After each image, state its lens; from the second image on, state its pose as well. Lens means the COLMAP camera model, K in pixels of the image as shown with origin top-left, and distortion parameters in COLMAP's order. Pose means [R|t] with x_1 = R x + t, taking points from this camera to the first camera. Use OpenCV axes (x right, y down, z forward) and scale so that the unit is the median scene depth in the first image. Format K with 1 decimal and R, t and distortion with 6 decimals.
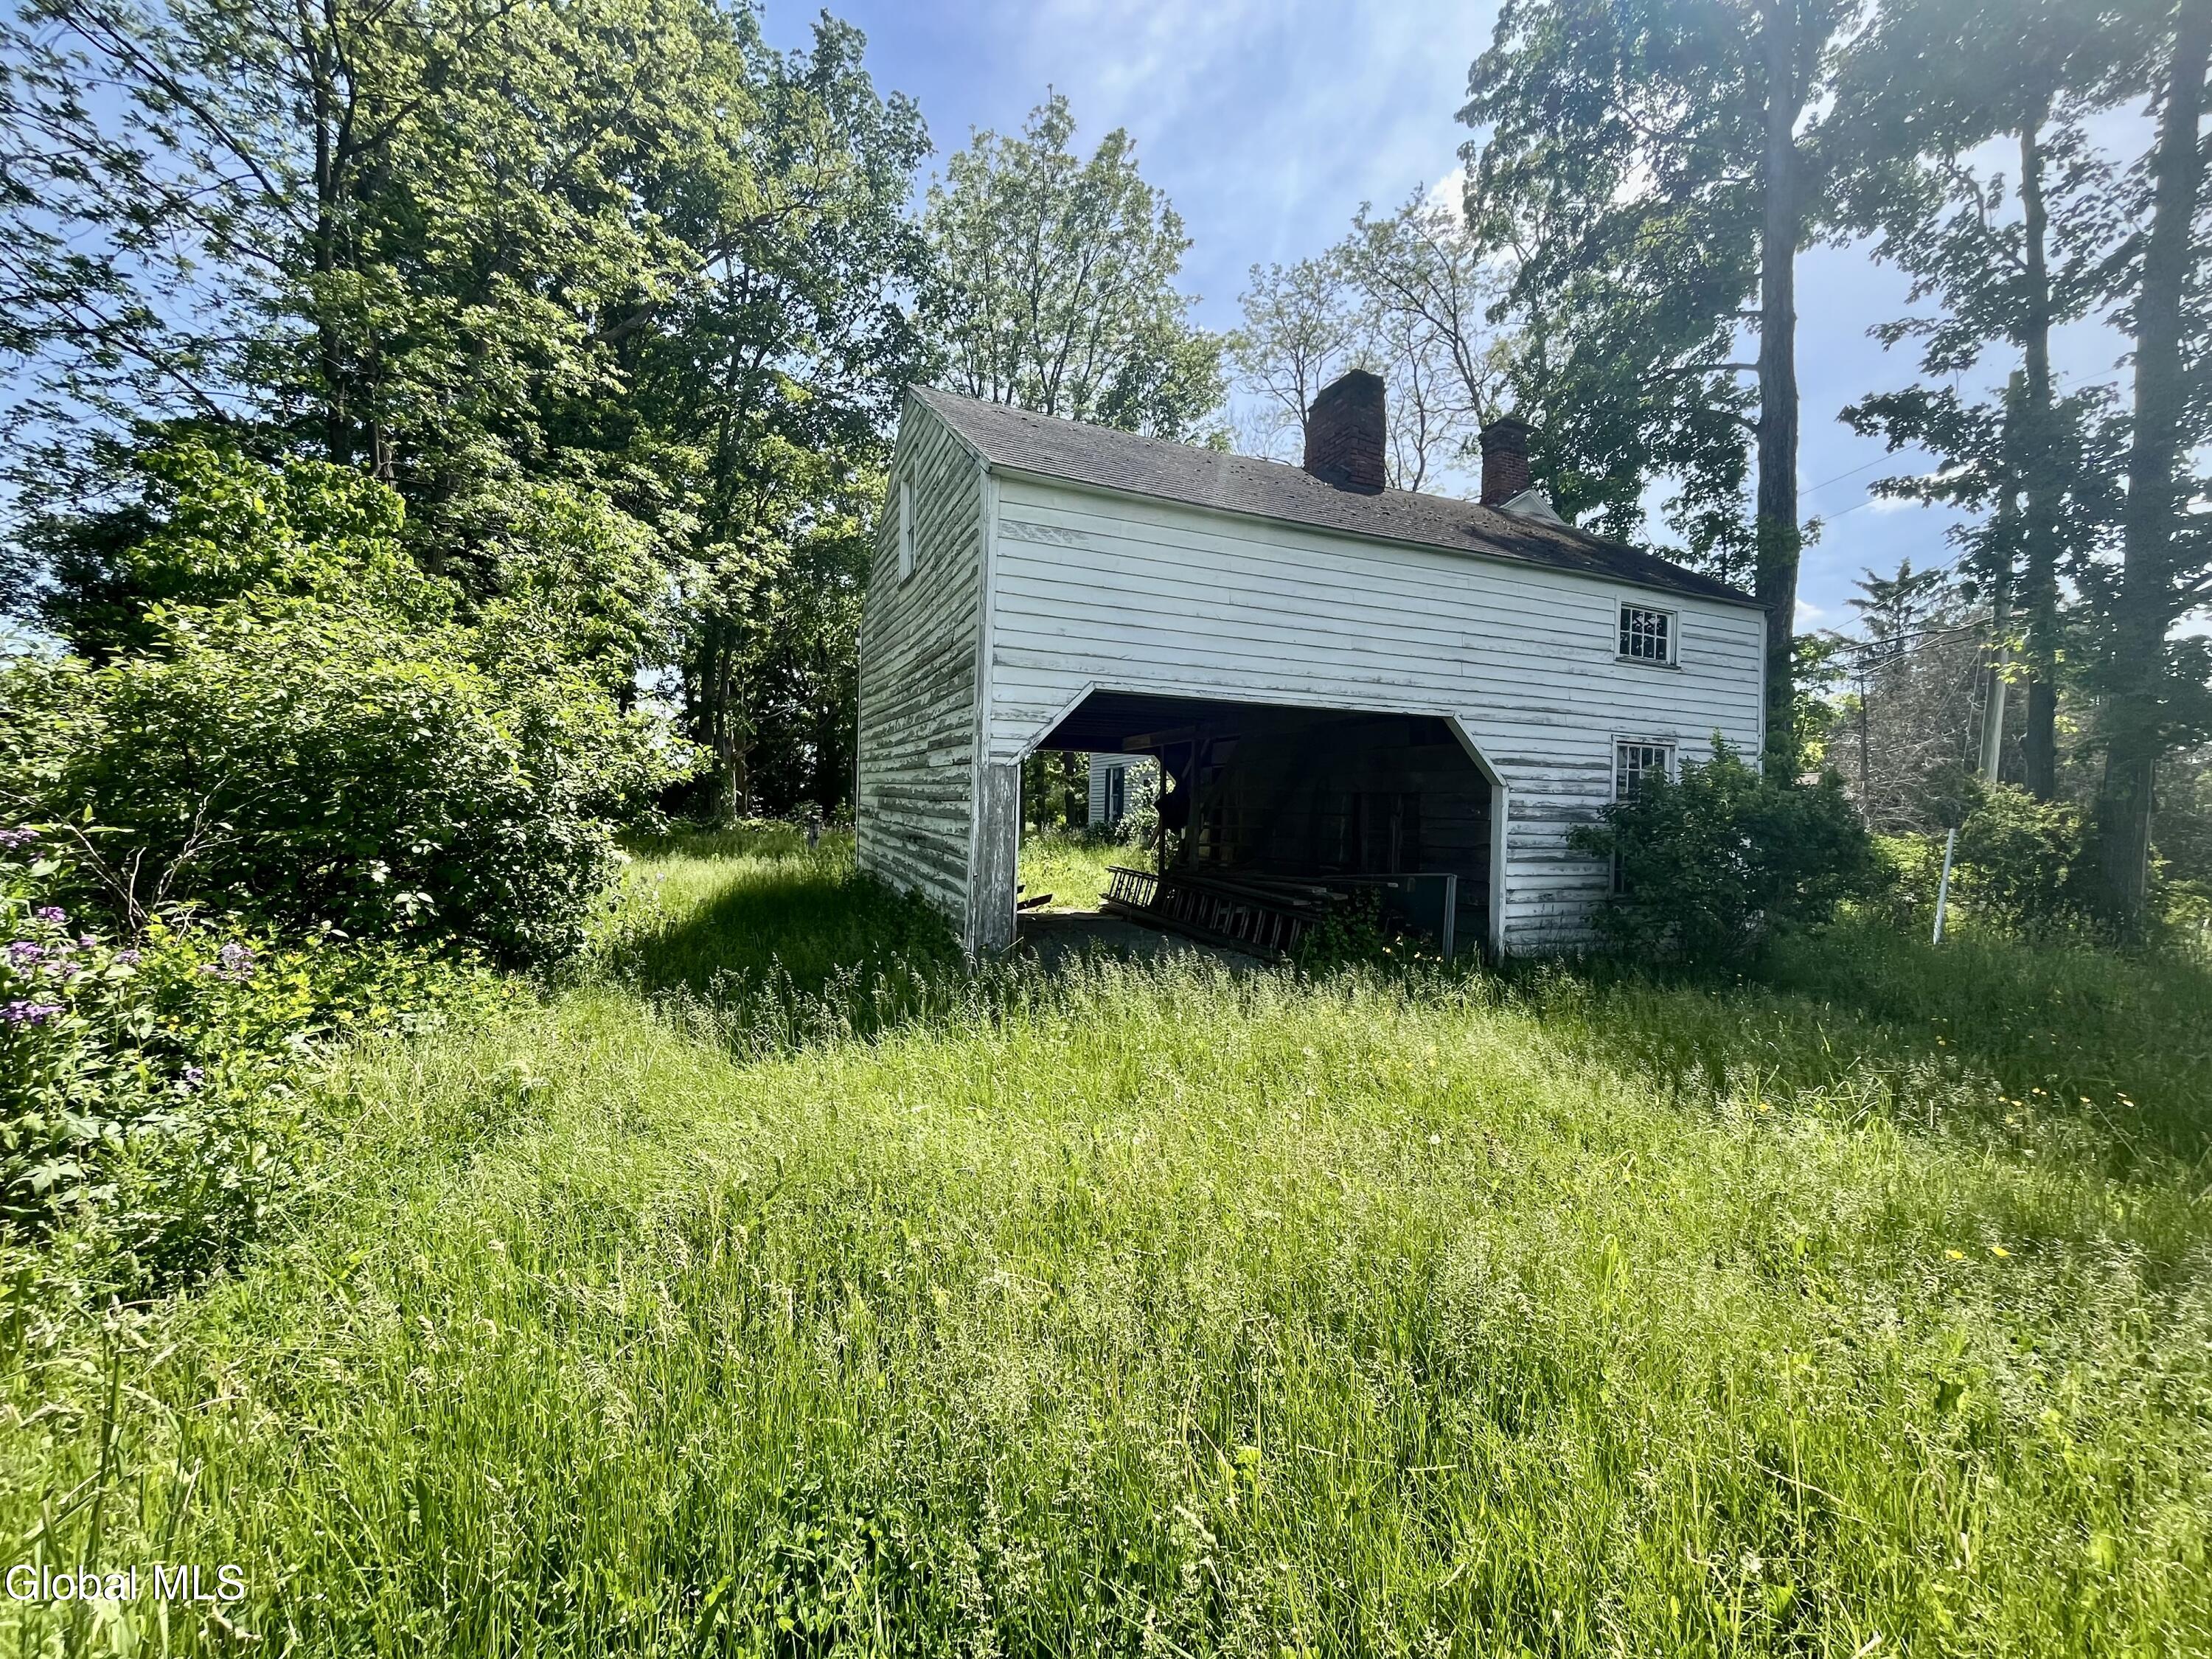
lens RADIAL K [[900.3, 0, 1110.4], [0, 900.3, 837.5], [0, 0, 1]] dist [-0.001142, -0.000210]
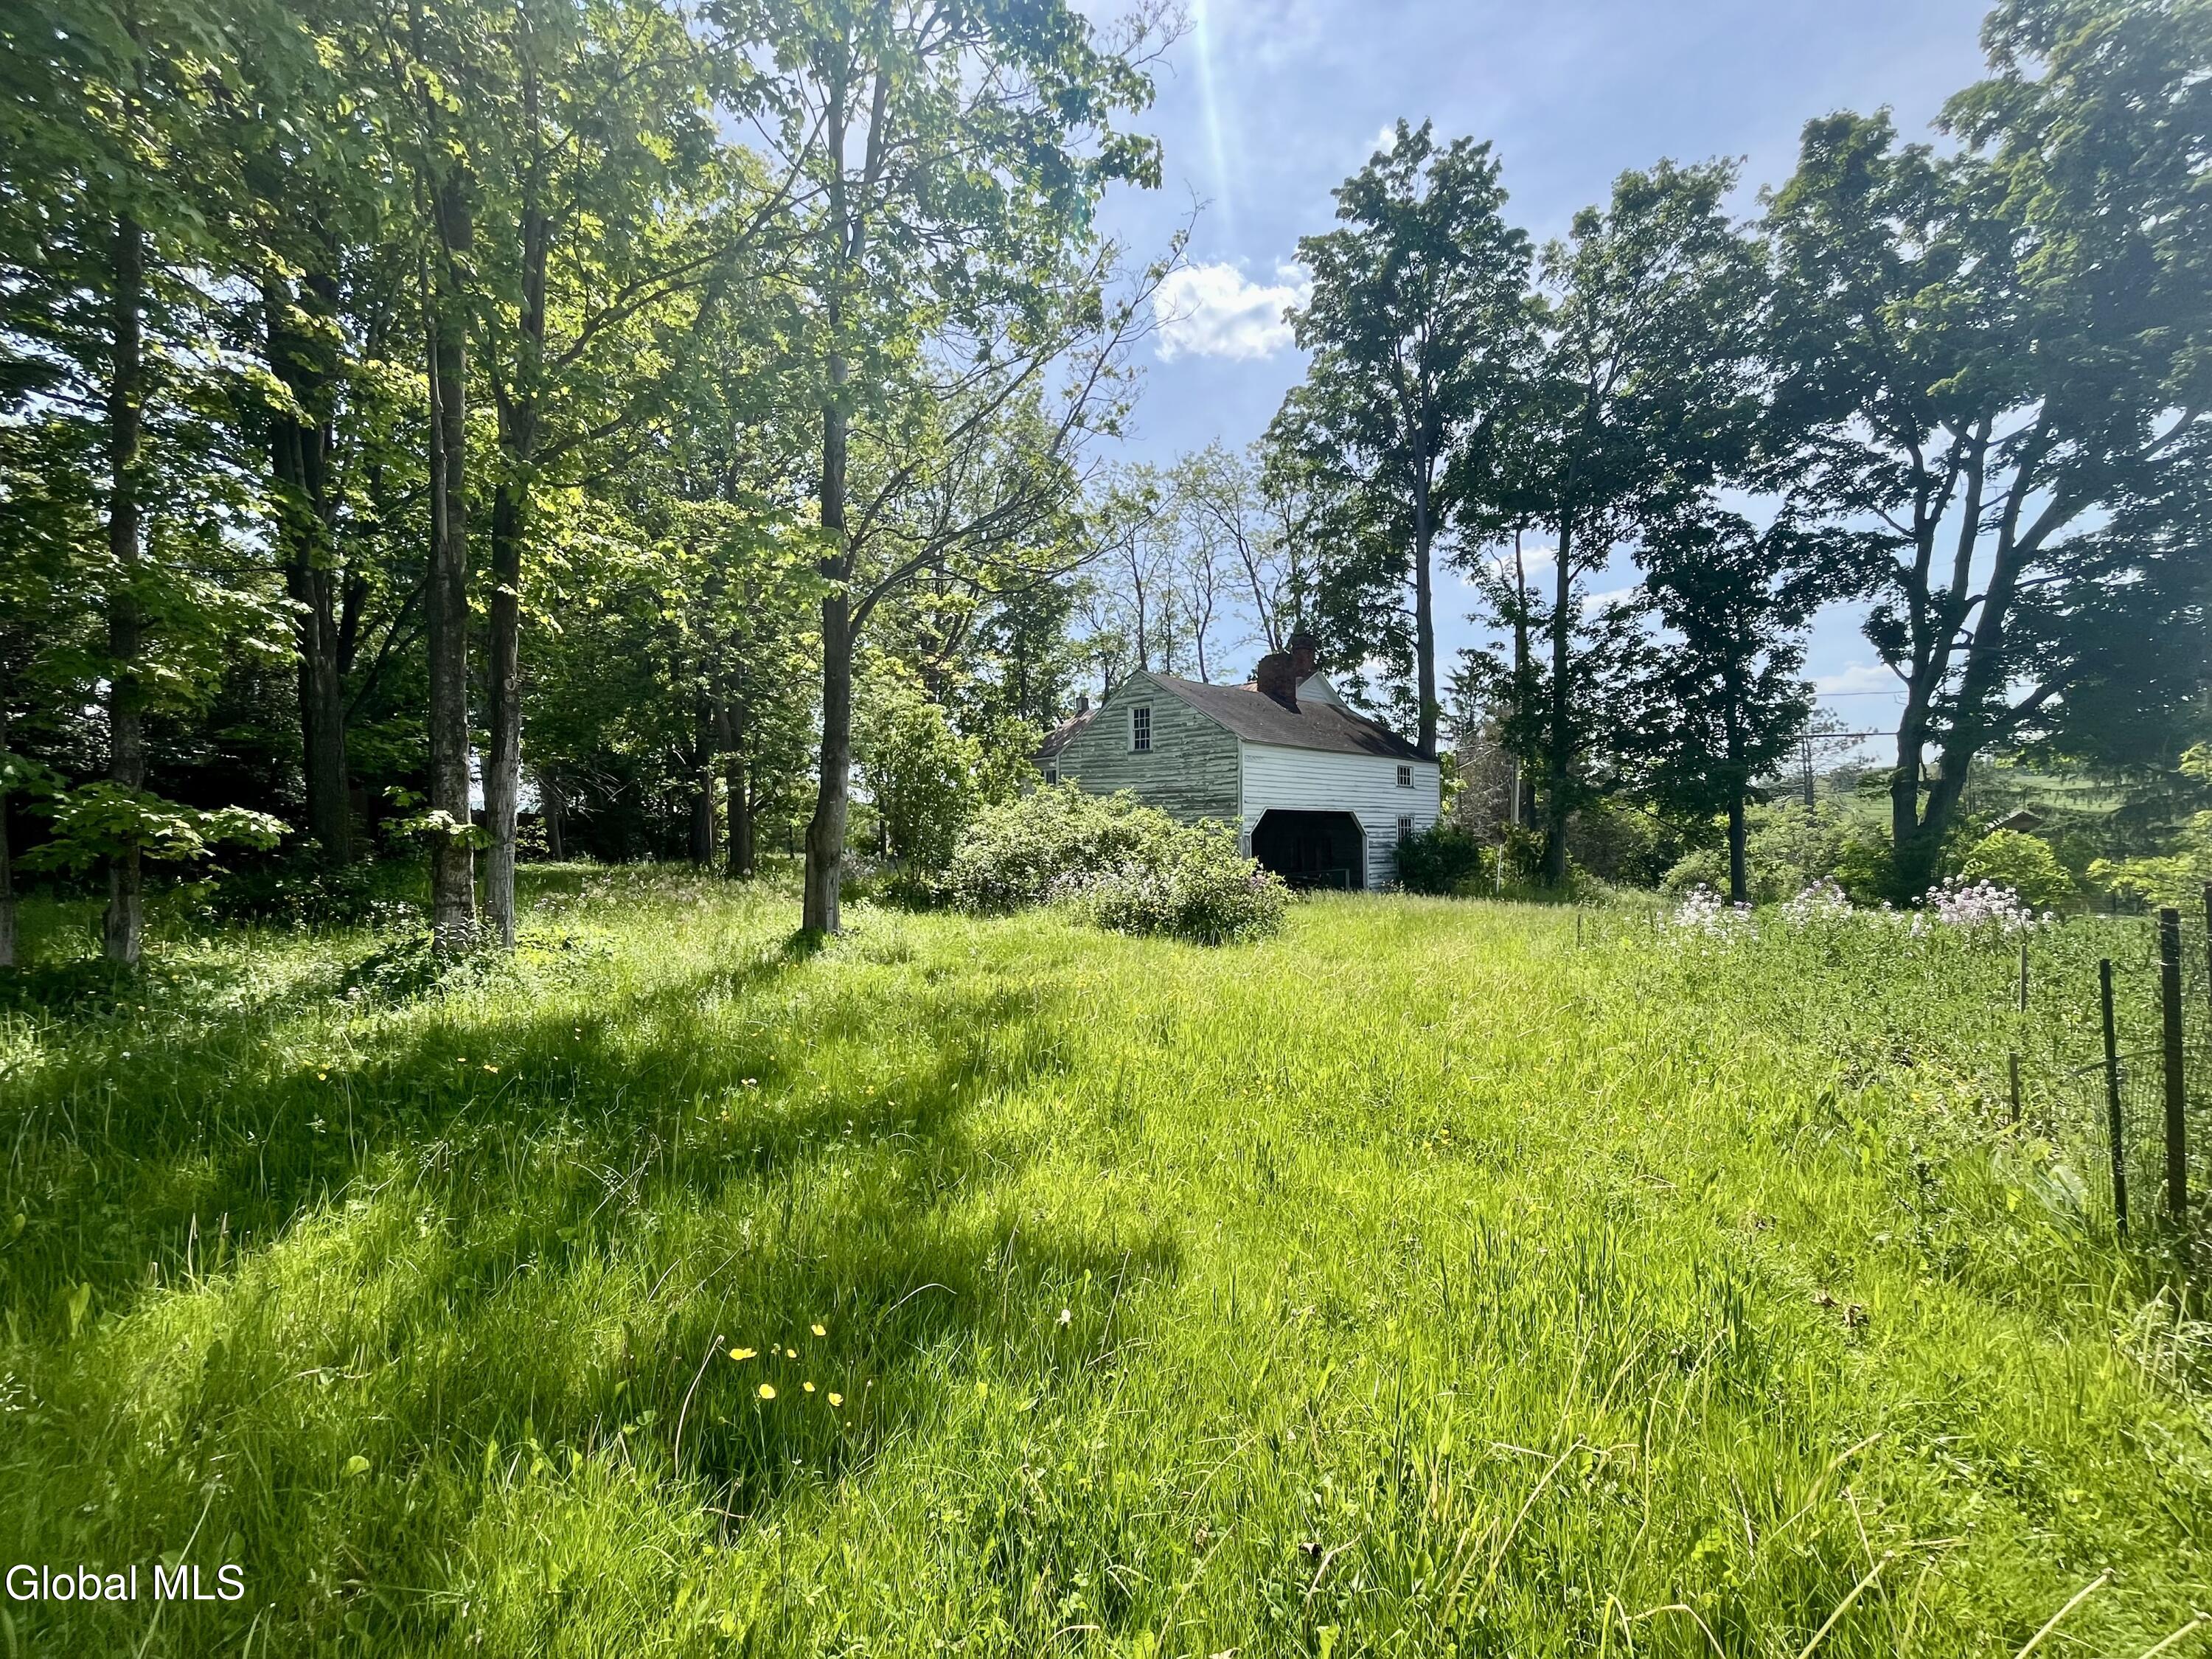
lens RADIAL K [[900.3, 0, 1102.7], [0, 900.3, 823.1], [0, 0, 1]] dist [-0.001142, -0.000210]
pose [[0.944903, -0.011774, 0.327139, -0.607548], [0.021298, 0.999447, -0.025544, -0.021574], [-0.326657, 0.031104, 0.944631, -0.658025]]
